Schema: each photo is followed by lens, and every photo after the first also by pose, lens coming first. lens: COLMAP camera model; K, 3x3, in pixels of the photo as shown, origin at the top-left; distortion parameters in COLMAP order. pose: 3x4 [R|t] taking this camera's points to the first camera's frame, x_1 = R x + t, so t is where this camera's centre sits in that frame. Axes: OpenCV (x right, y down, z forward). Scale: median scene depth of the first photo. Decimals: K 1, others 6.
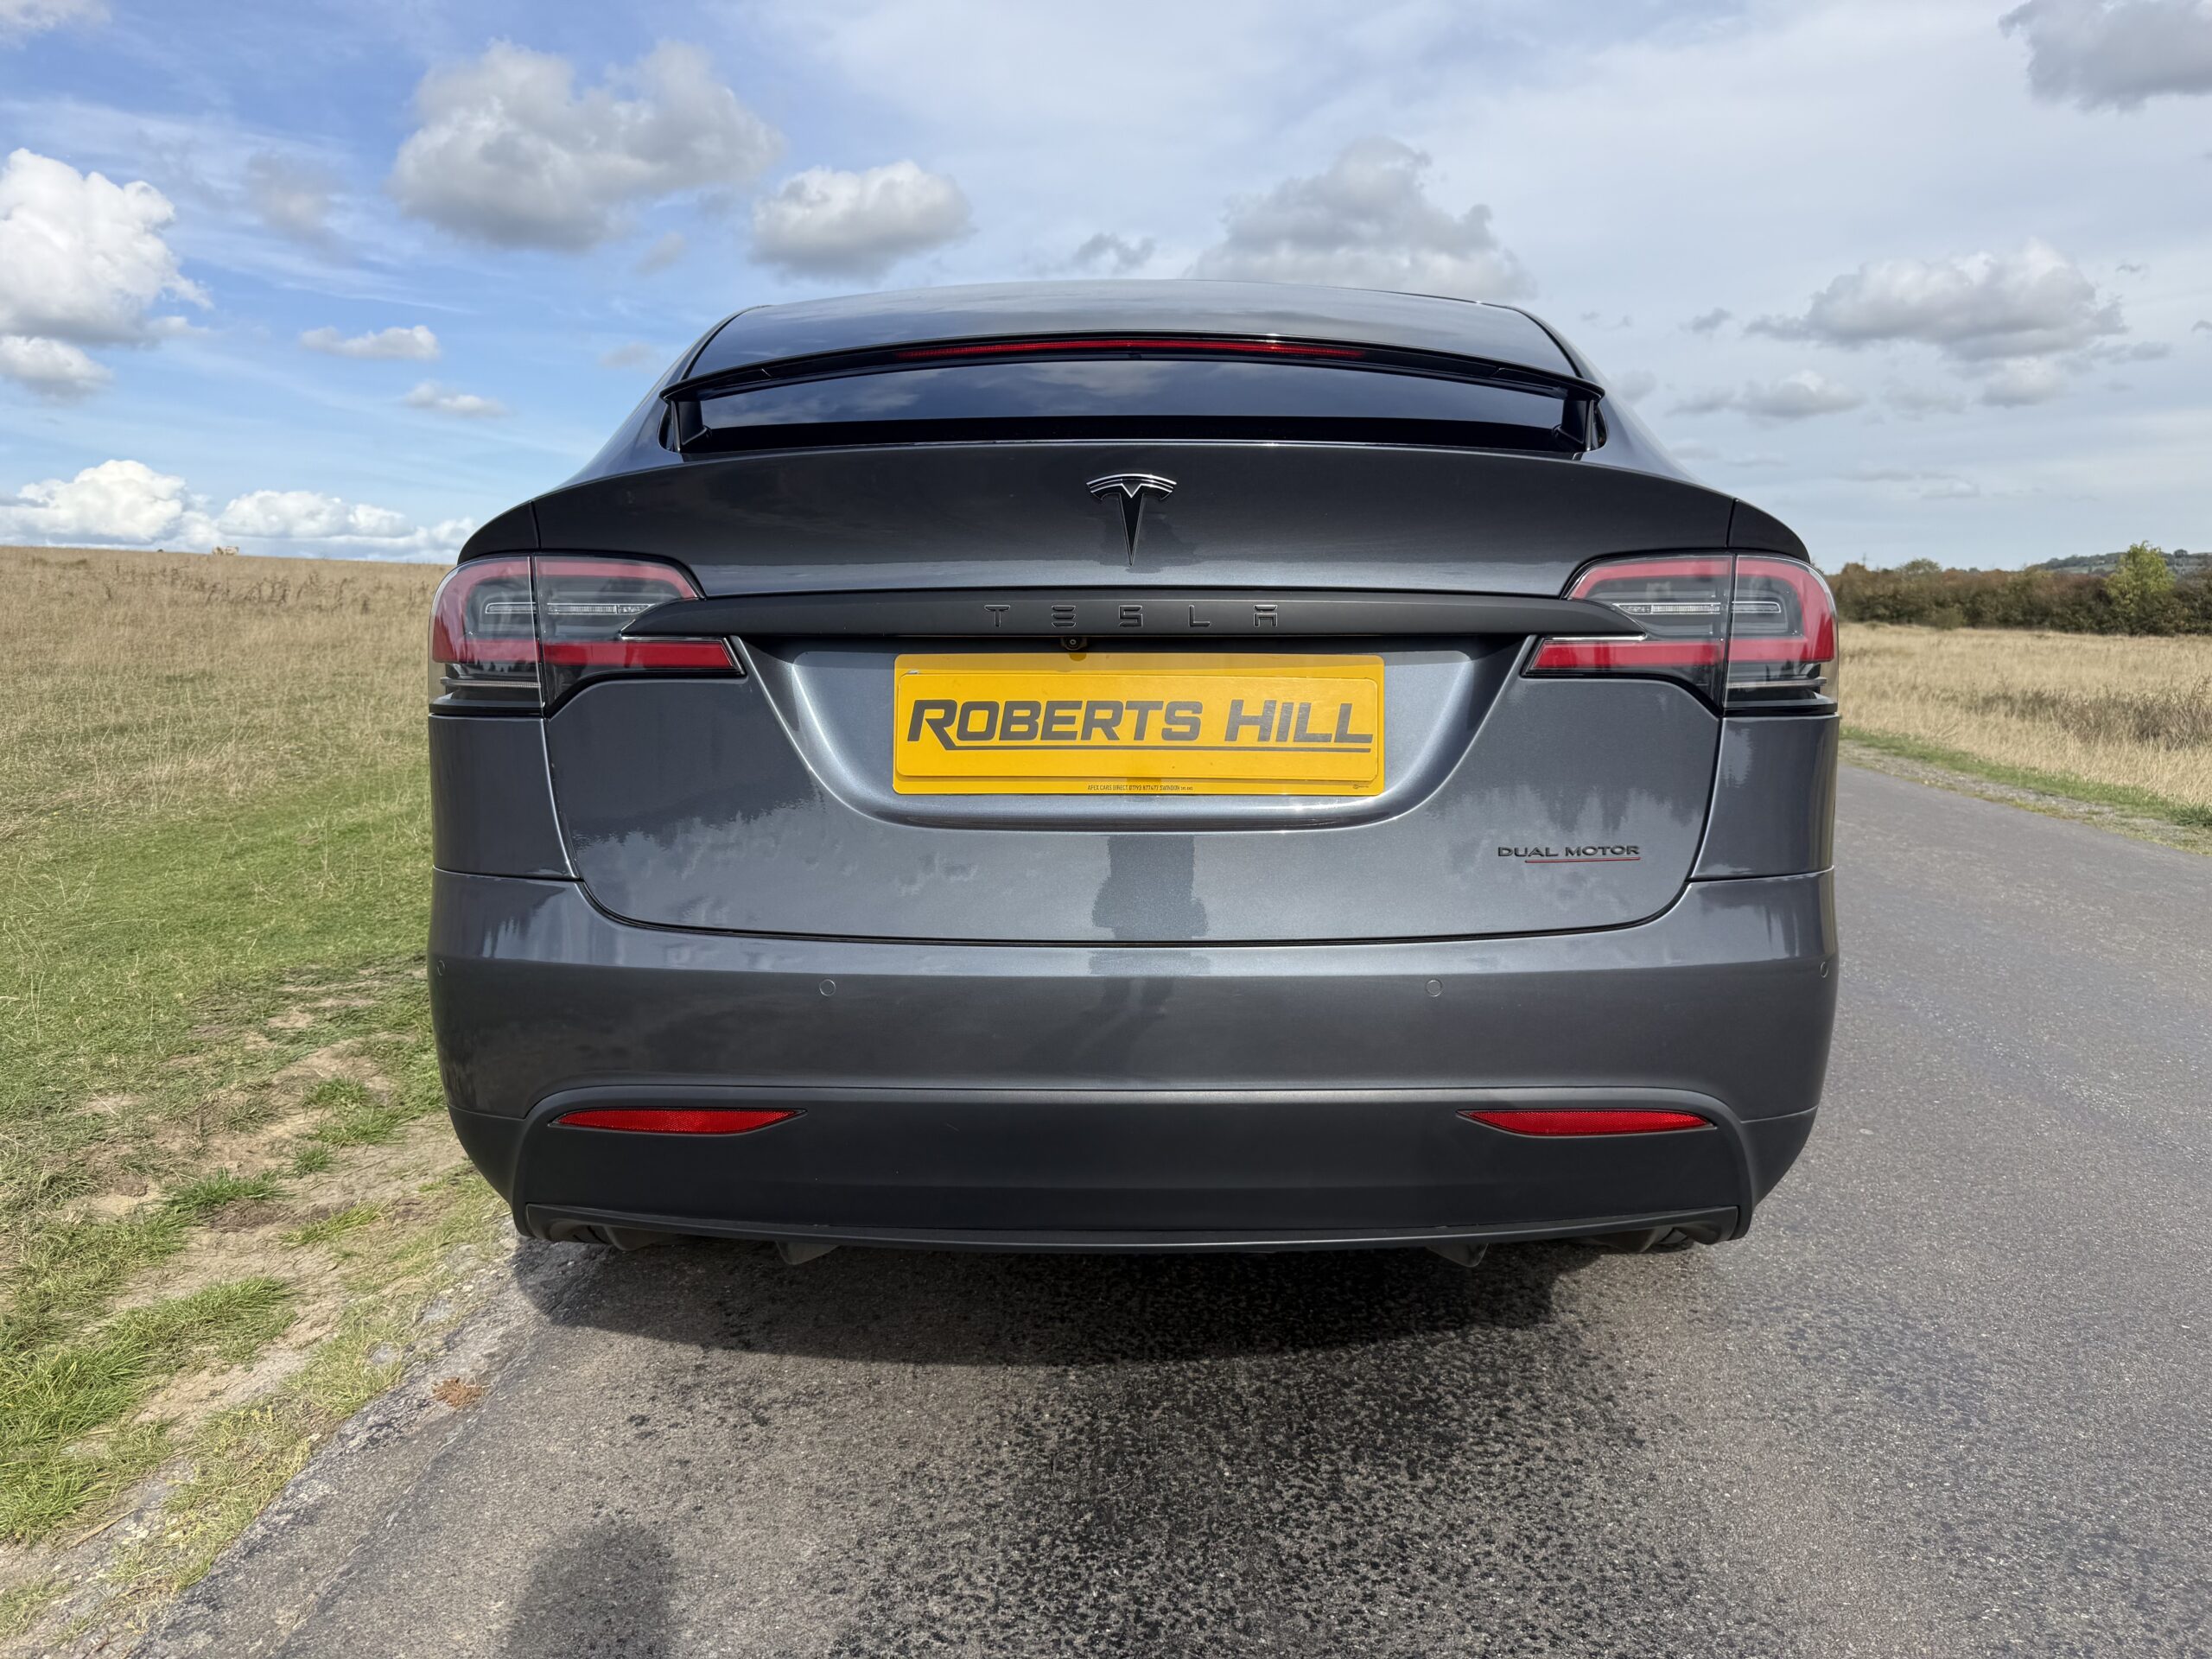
lens RADIAL K [[1567.3, 0, 1106.0], [0, 1567.3, 829.5], [0, 0, 1]] dist [-0.008523, -0.000225]
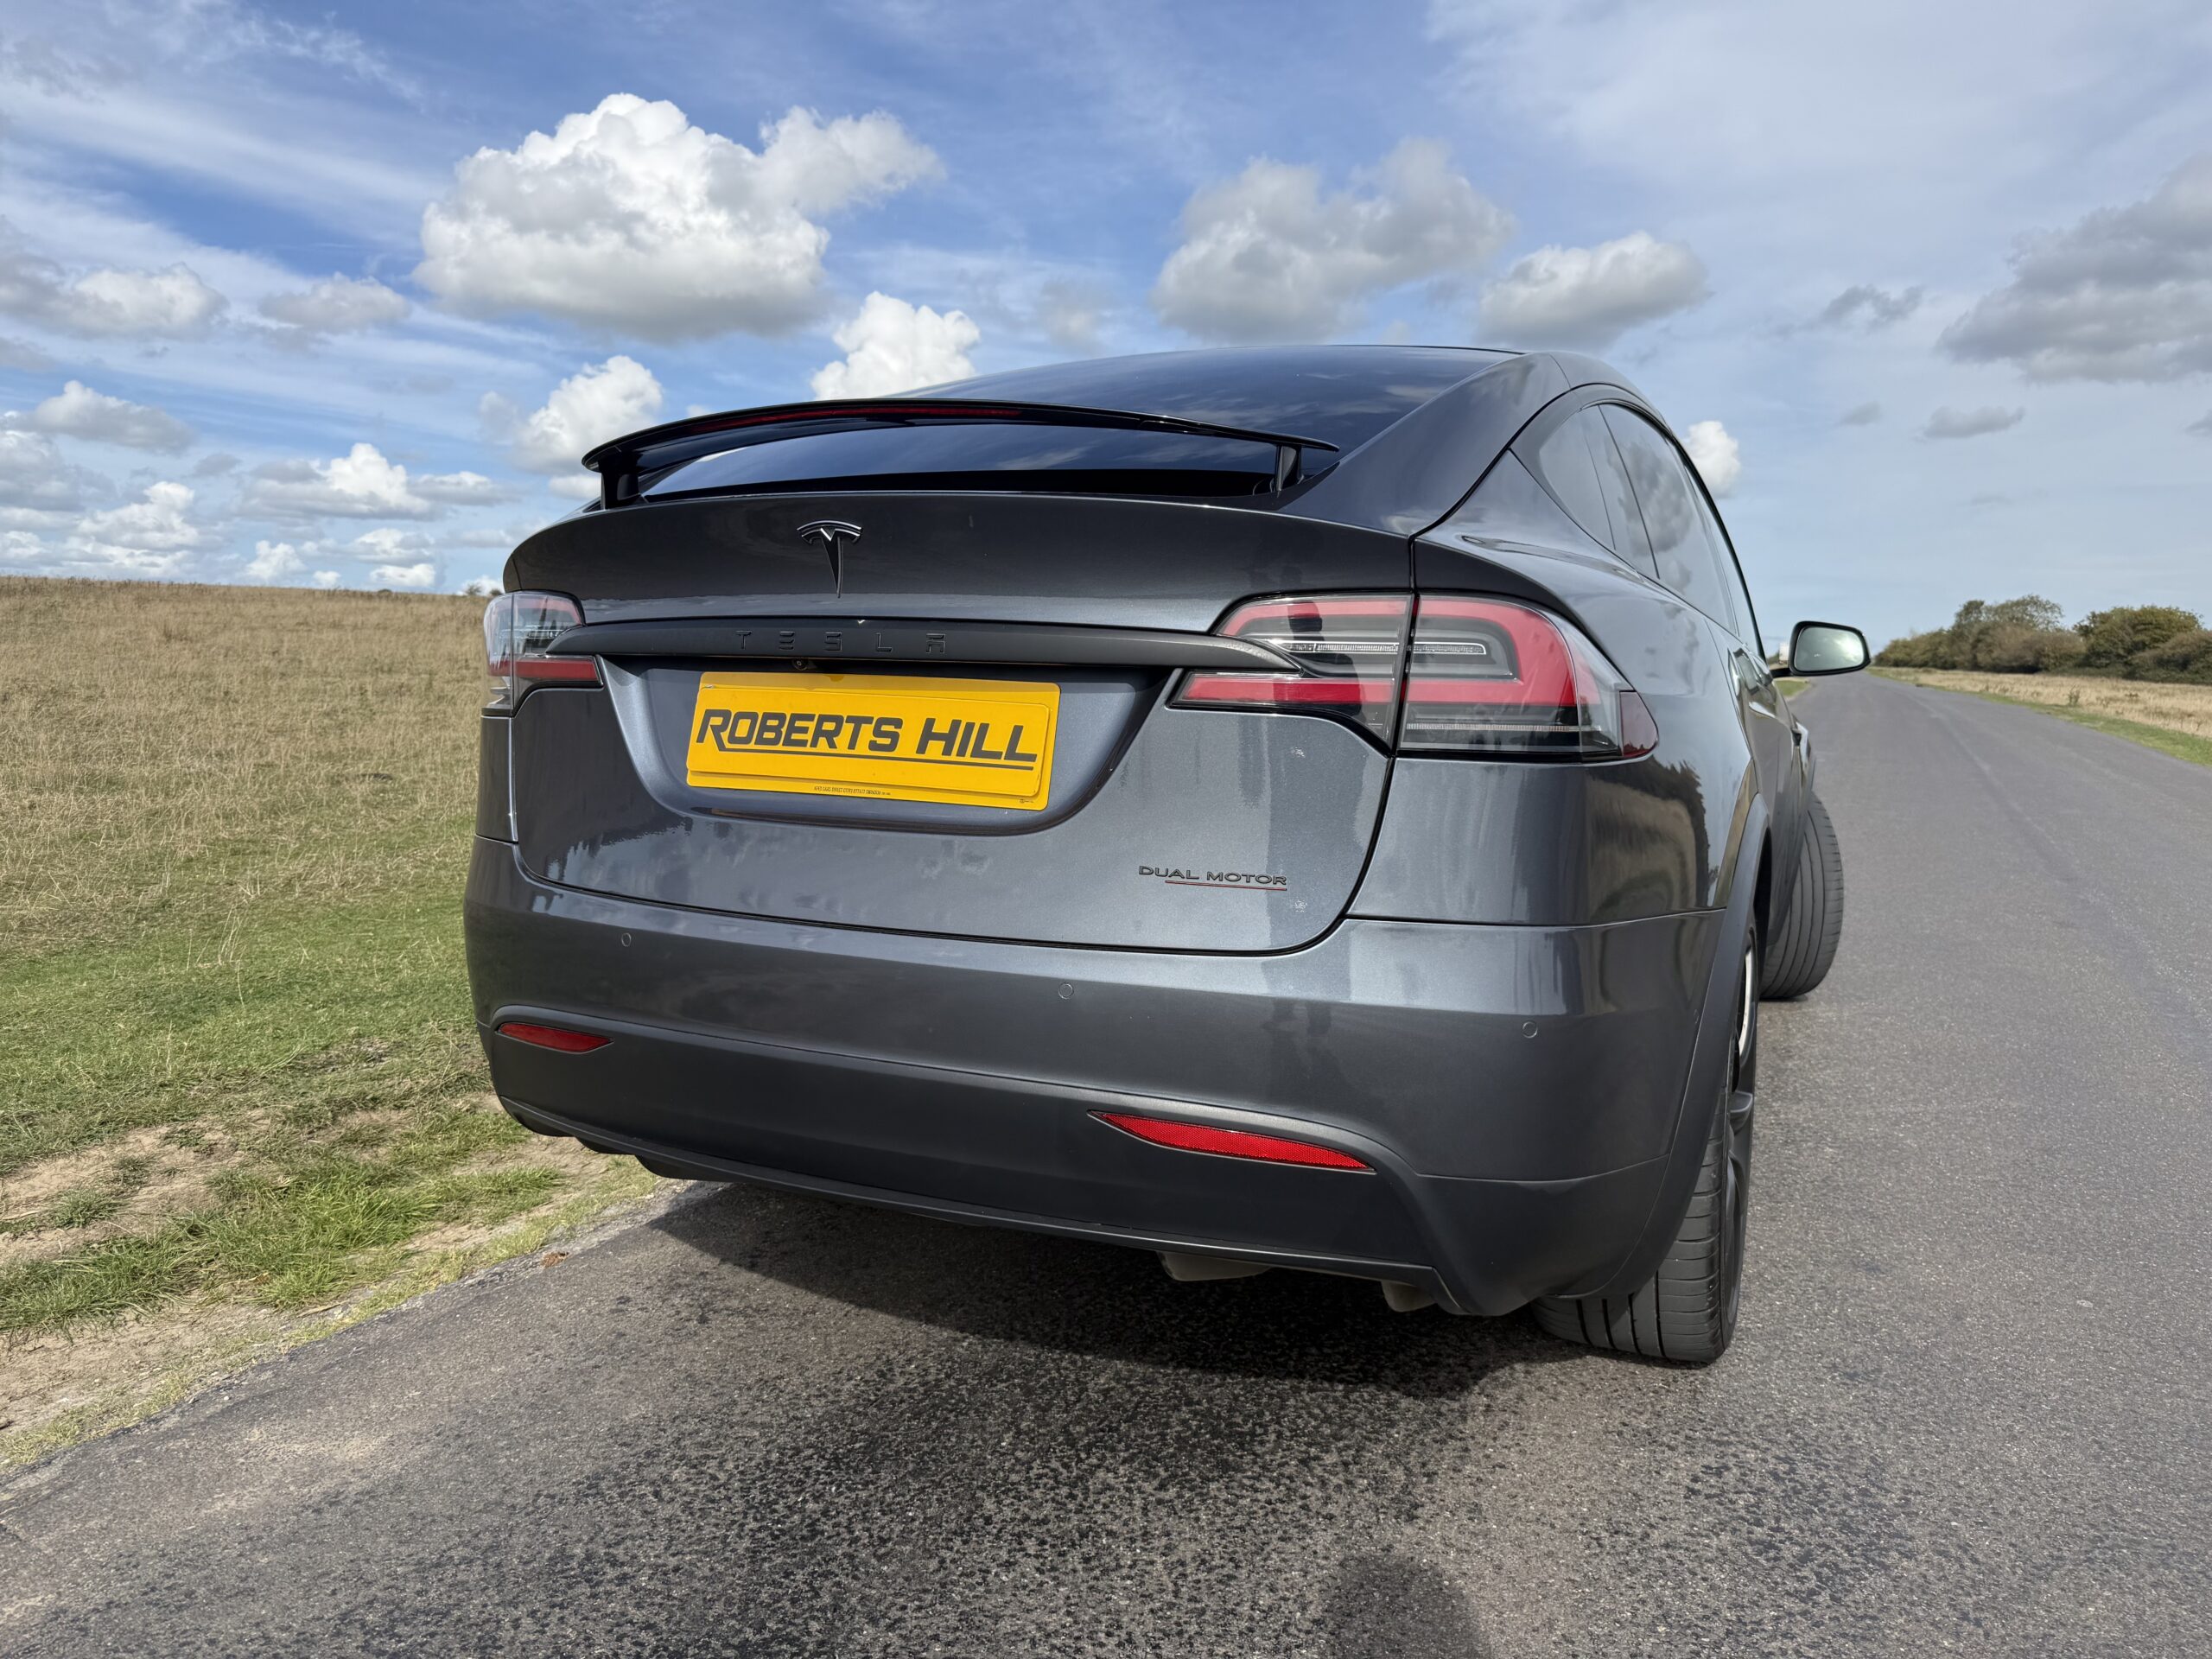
lens RADIAL K [[1564.5, 0, 1099.6], [0, 1564.5, 818.0], [0, 0, 1]] dist [-0.004529, -0.004546]
pose [[0.905747, 0.061860, -0.419281, 0.644416], [-0.084265, 0.995825, -0.035110, 0.017852], [0.415358, 0.067131, 0.907178, 0.027455]]
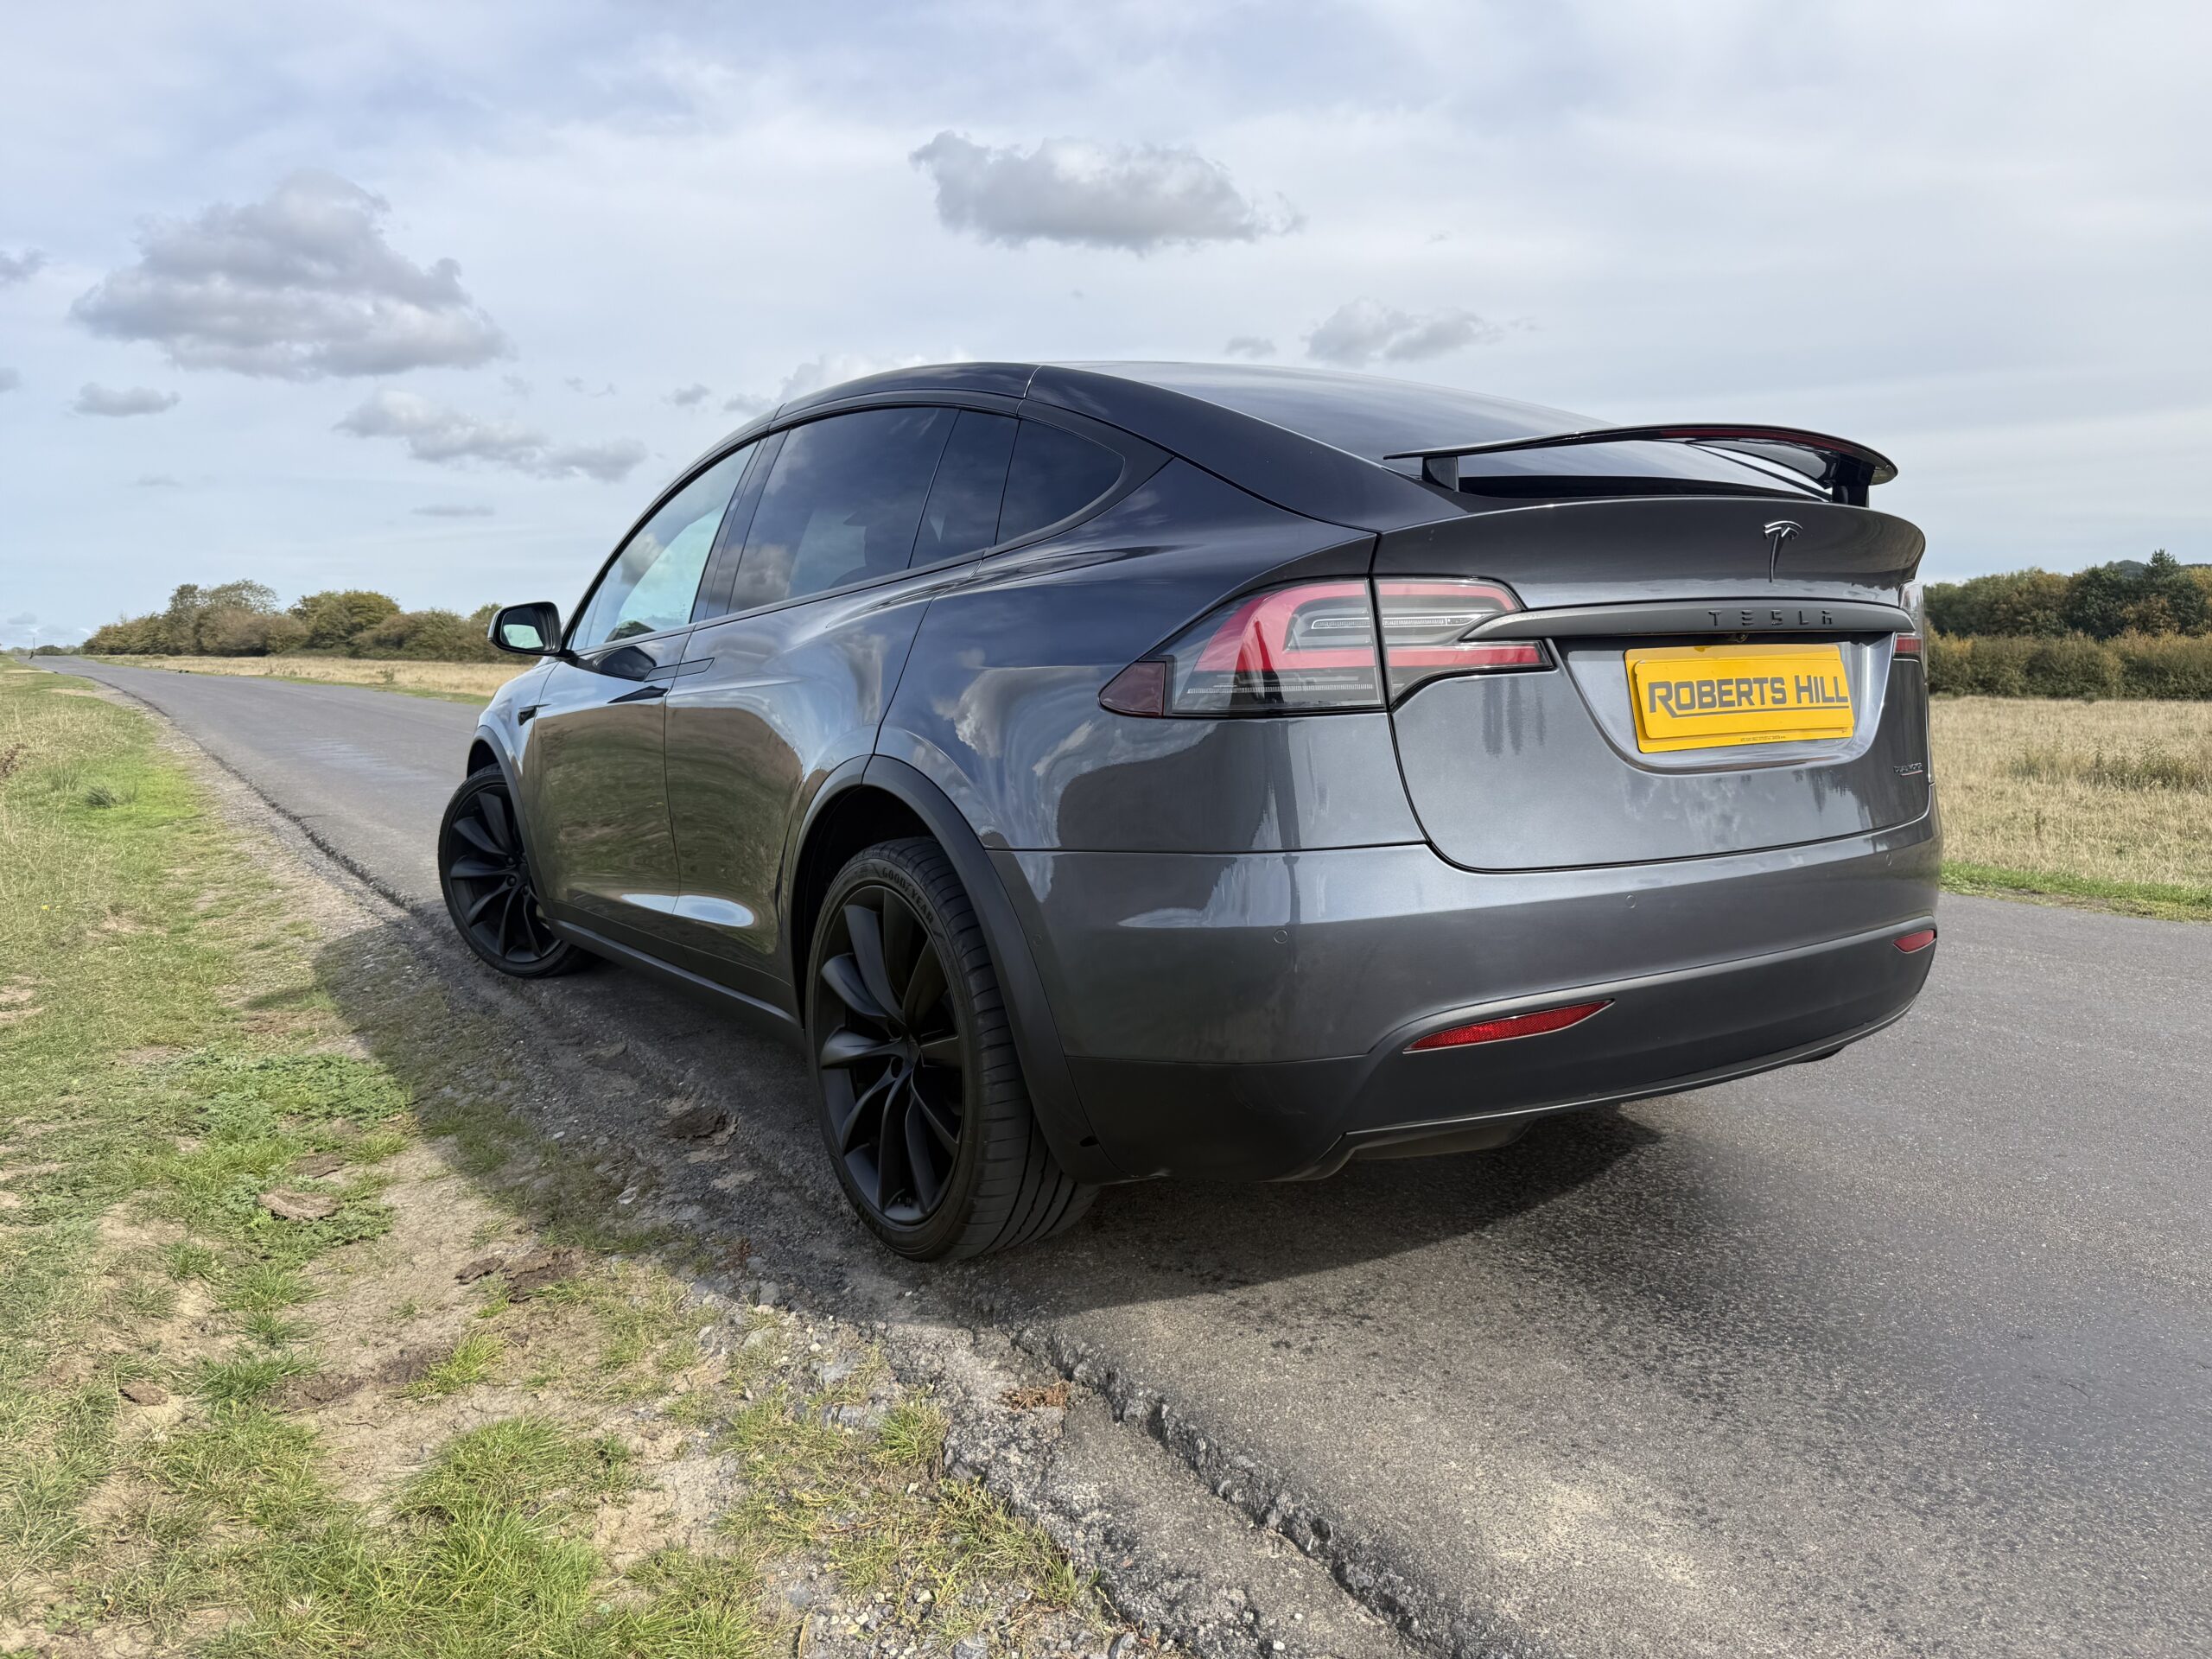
lens RADIAL K [[1548.4, 0, 1098.4], [0, 1548.4, 839.4], [0, 0, 1]] dist [0.036419, -0.055727]
pose [[0.826385, -0.083199, 0.556925, -1.224195], [0.101442, 0.994840, -0.001903, 0.006267], [-0.553893, 0.058068, 0.830561, 0.153151]]
